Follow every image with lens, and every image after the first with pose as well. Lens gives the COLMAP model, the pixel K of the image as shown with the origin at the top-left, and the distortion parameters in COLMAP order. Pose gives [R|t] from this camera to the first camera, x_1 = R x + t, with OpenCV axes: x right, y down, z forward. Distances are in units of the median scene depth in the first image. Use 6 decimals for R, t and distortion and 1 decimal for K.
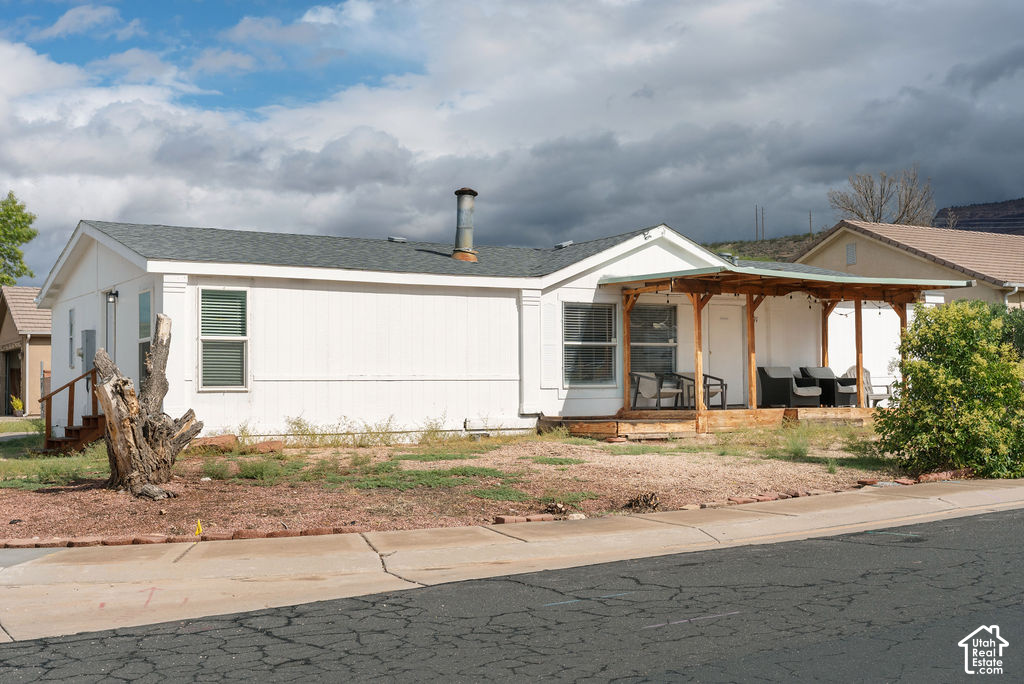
lens RADIAL K [[1180.6, 0, 511.7], [0, 1180.6, 342.2], [0, 0, 1]] dist [0.014248, 0.000000]
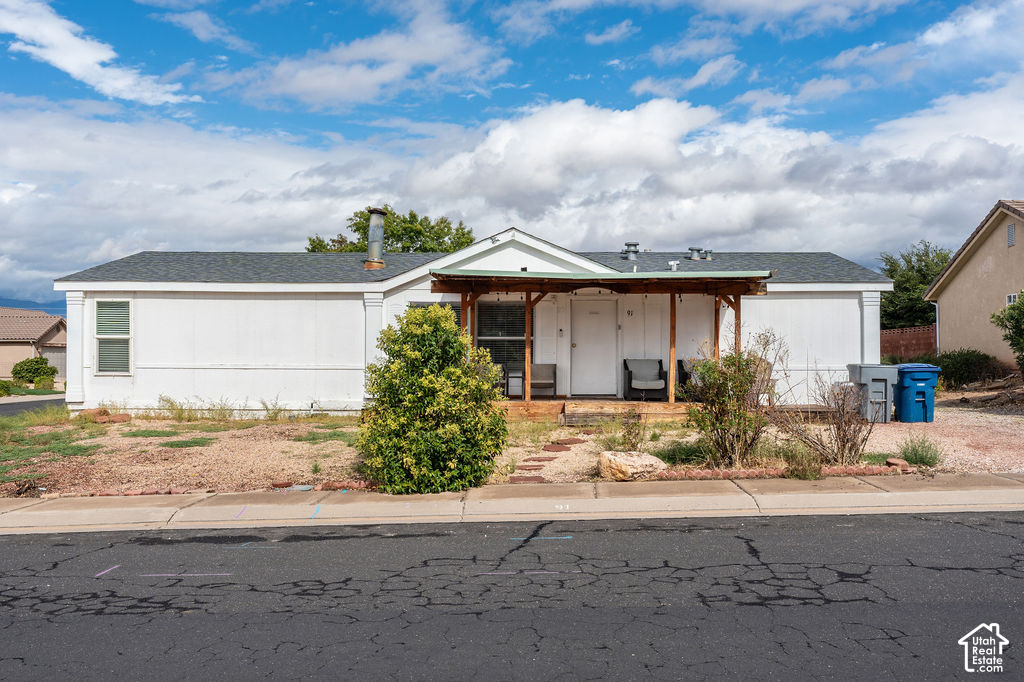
lens RADIAL K [[980.1, 0, 512.0], [0, 980.1, 342.4], [0, 0, 1]] dist [-0.006492, 0.000000]
pose [[0.844867, 0.001780, -0.534973, 0.659936], [0.006410, 0.999889, 0.013449, -0.007805], [0.534937, -0.014792, 0.844762, 0.257150]]
